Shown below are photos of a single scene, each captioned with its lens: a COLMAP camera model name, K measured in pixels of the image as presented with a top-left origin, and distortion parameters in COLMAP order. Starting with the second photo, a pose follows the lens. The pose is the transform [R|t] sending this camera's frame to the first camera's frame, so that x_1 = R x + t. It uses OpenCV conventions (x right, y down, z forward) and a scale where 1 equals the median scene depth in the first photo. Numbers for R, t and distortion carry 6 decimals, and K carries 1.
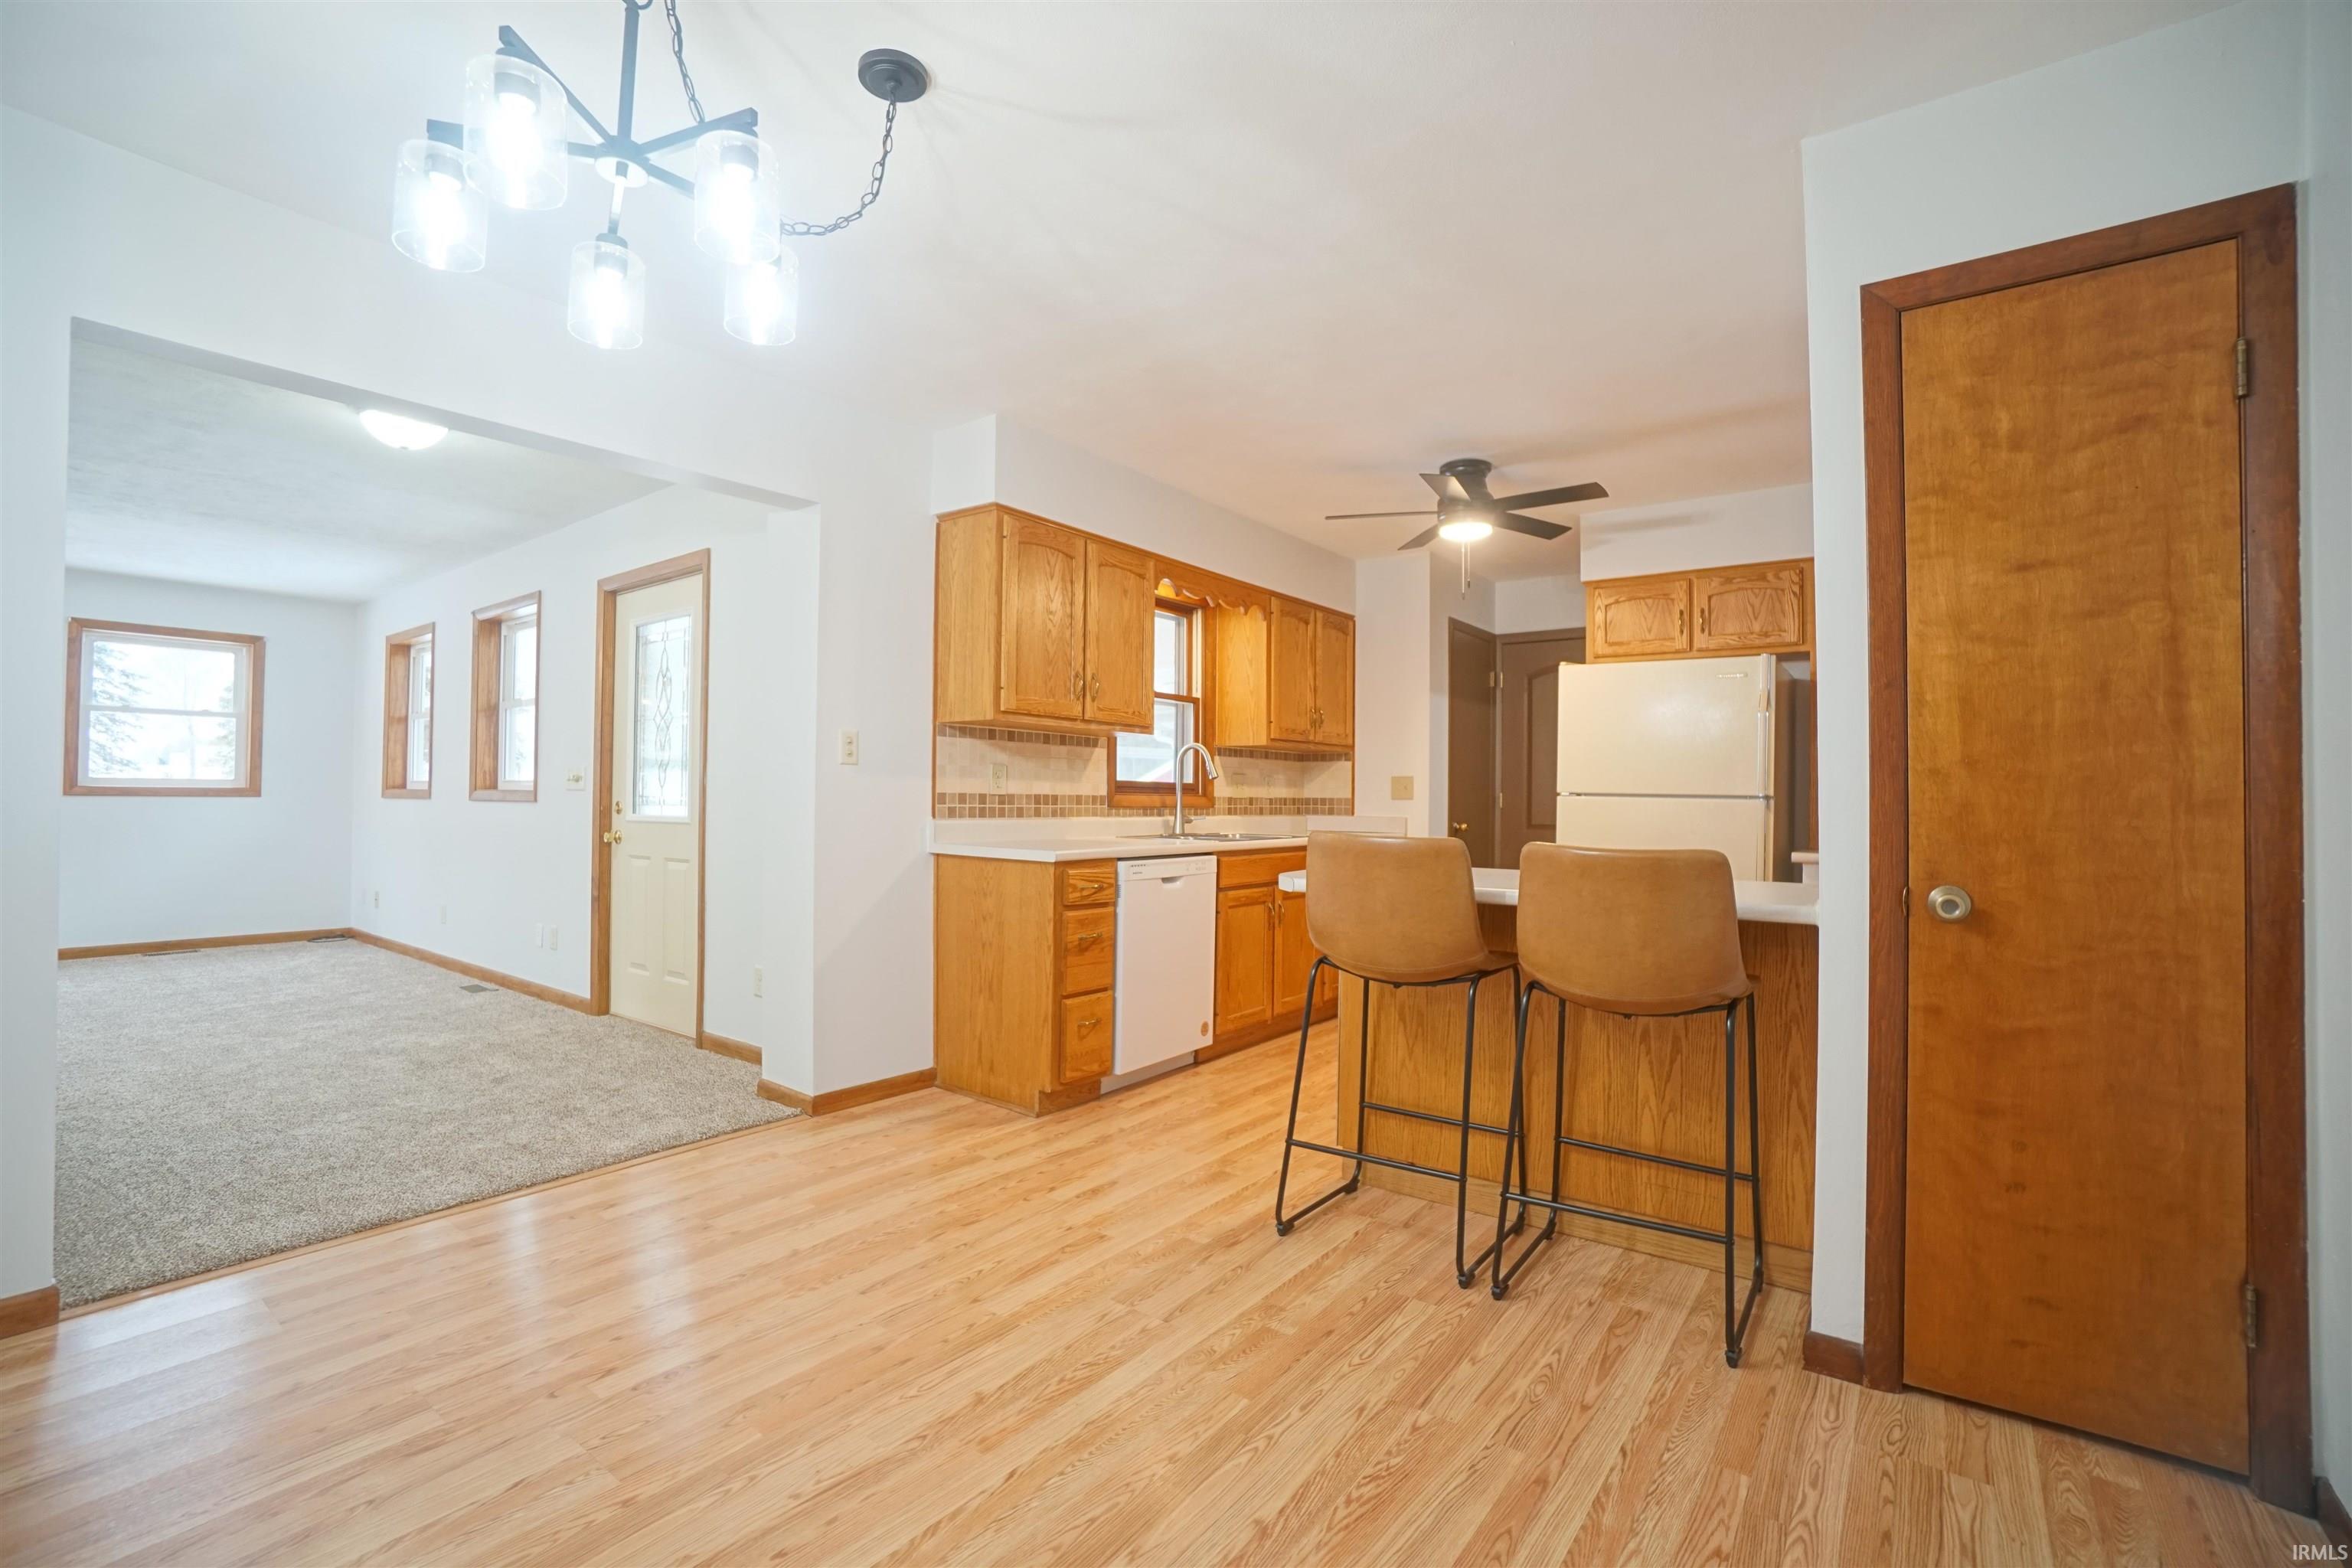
lens RADIAL K [[1035.4, 0, 1158.1], [0, 1035.4, 783.9], [0, 0, 1]] dist [-0.037044, 0.010579]
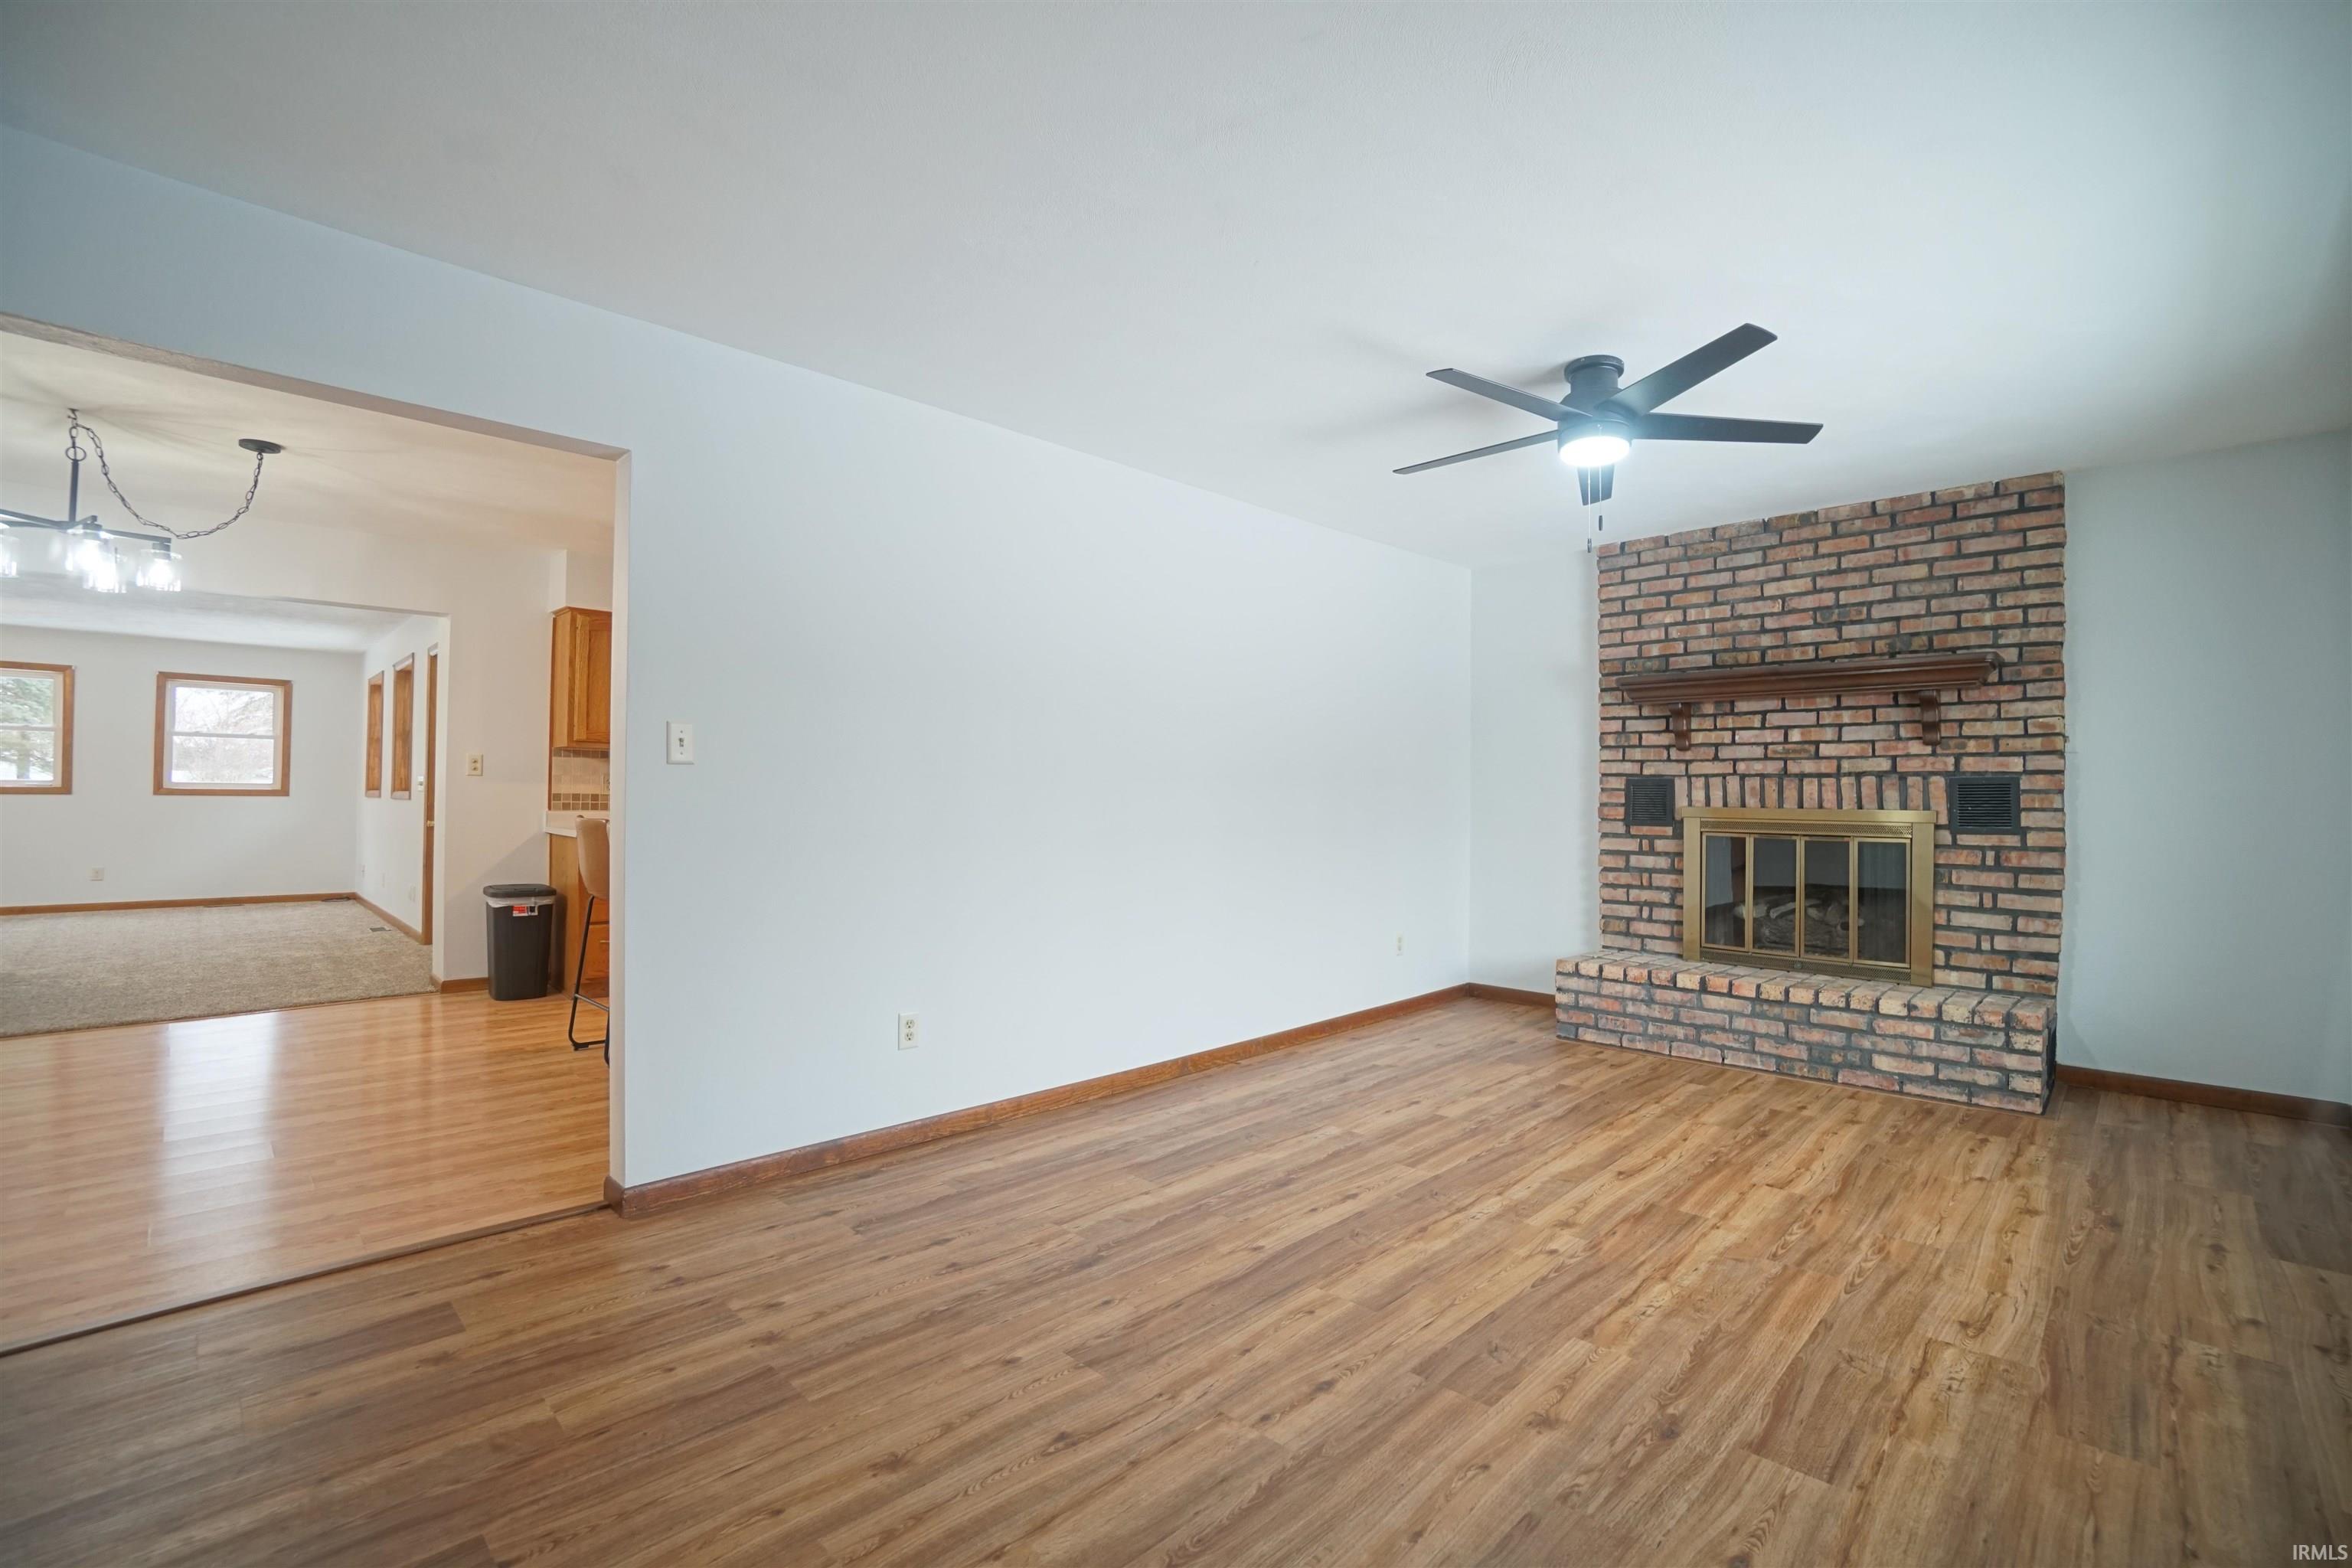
lens RADIAL K [[1035.4, 0, 1185.3], [0, 1035.4, 781.8], [0, 0, 1]] dist [-0.037044, 0.010579]
pose [[0.991206, -0.001456, -0.132317, 0.917214], [0.001223, 0.999998, -0.001842, -0.004528], [0.132319, 0.001664, 0.991206, -0.382377]]
